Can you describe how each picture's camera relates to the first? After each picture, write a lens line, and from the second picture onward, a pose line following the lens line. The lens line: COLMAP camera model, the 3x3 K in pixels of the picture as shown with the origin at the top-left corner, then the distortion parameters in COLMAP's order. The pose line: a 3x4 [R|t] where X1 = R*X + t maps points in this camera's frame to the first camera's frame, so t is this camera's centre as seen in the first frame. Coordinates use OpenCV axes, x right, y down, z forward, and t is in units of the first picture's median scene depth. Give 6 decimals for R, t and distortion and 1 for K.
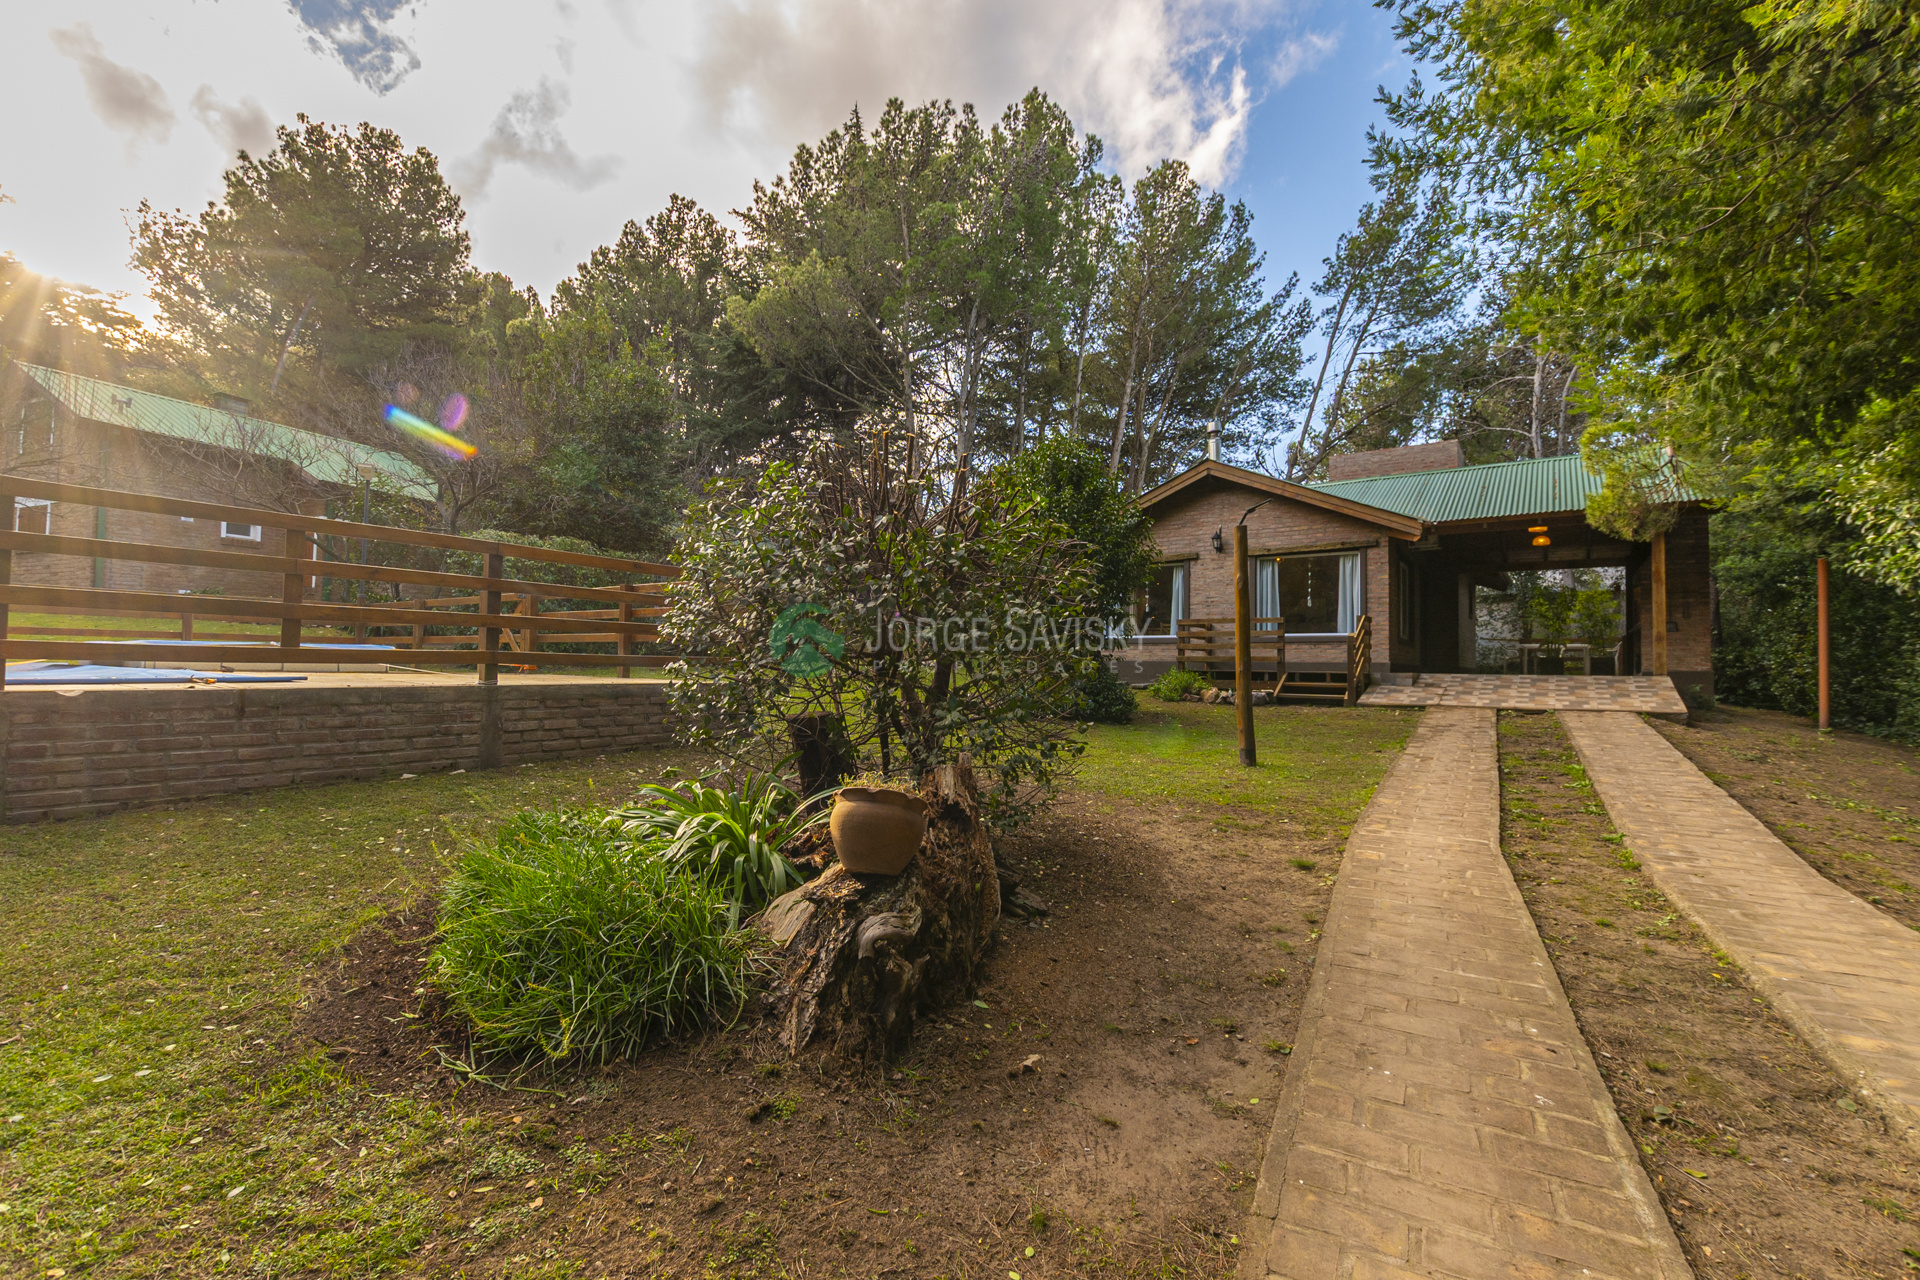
lens RADIAL K [[824.4, 0, 951.2], [0, 824.4, 636.5], [0, 0, 1]] dist [0.003823, -0.000808]
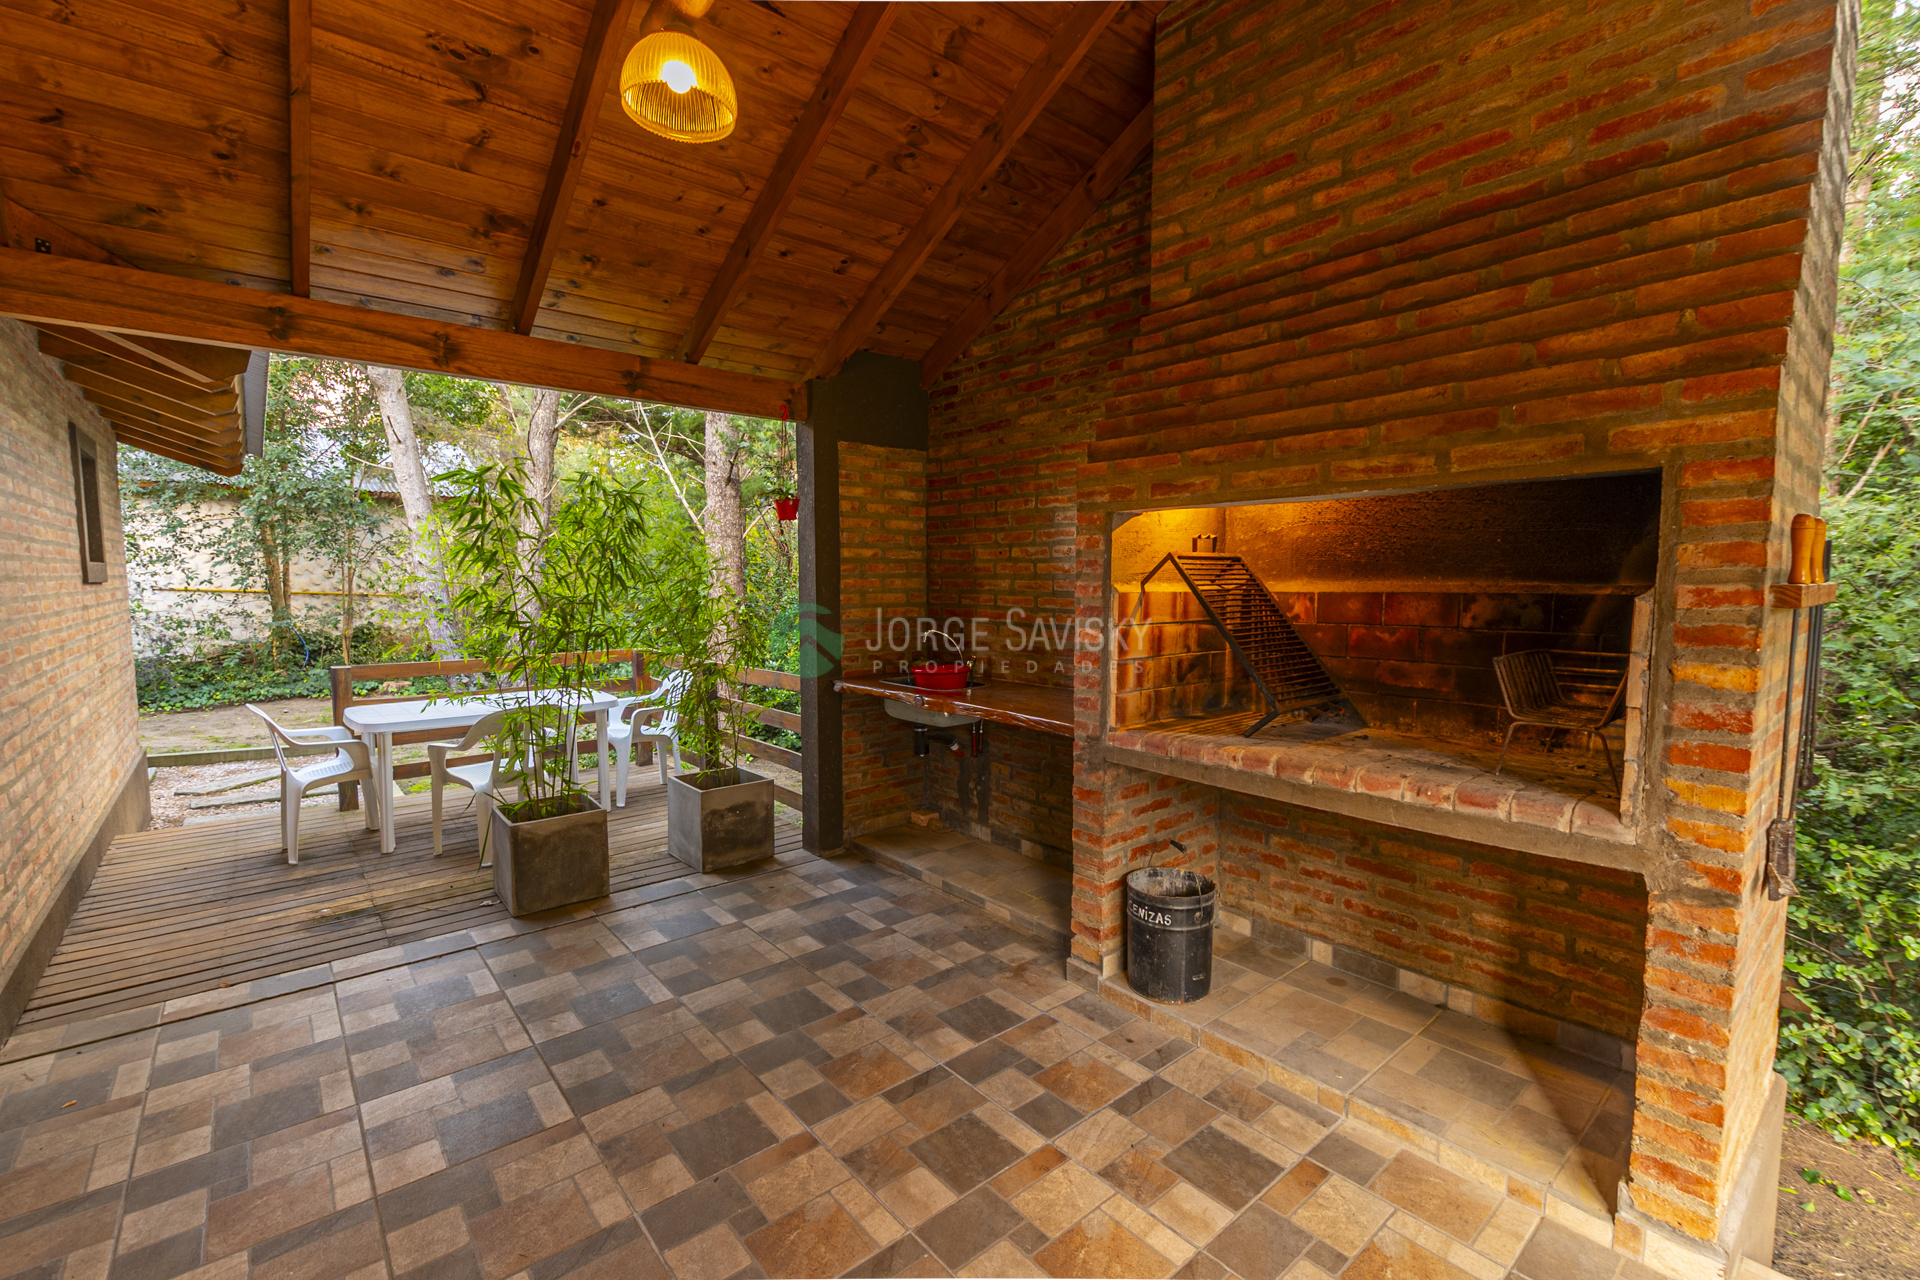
lens RADIAL K [[826.0, 0, 958.5], [0, 826.0, 643.0], [0, 0, 1]] dist [0.005103, -0.000800]
pose [[0.225118, -0.098149, 0.969375, 0.823983], [-0.031378, 0.993667, 0.107895, -0.066741], [-0.973826, -0.054706, 0.220612, 1.287250]]
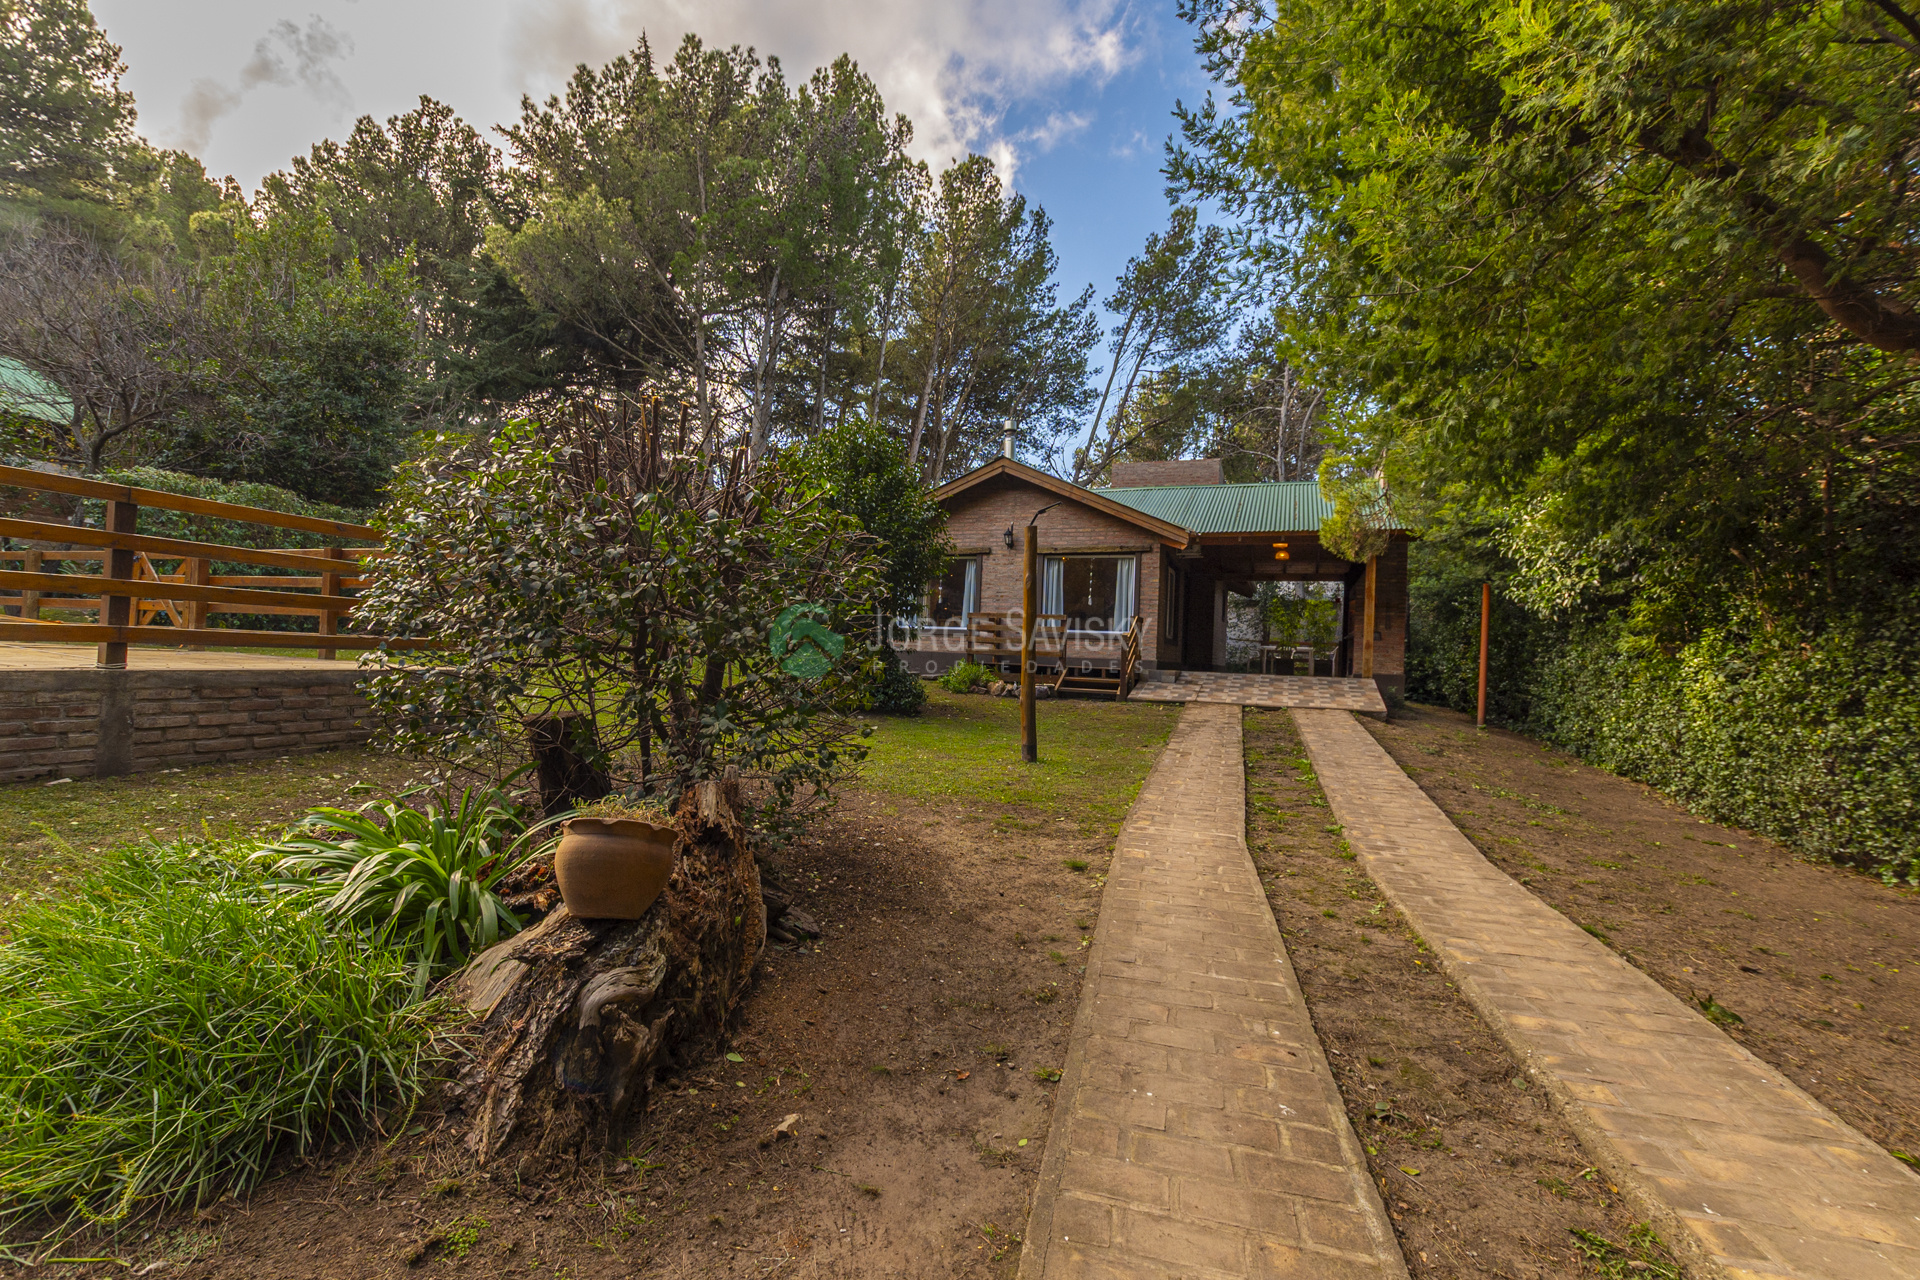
lens RADIAL K [[826.0, 0, 958.5], [0, 826.0, 643.0], [0, 0, 1]] dist [0.005103, -0.000800]
pose [[0.967010, 0.028338, 0.253157, 0.007879], [-0.034841, 0.999167, 0.021240, -0.006596], [-0.252345, -0.029359, 0.967192, 0.023706]]
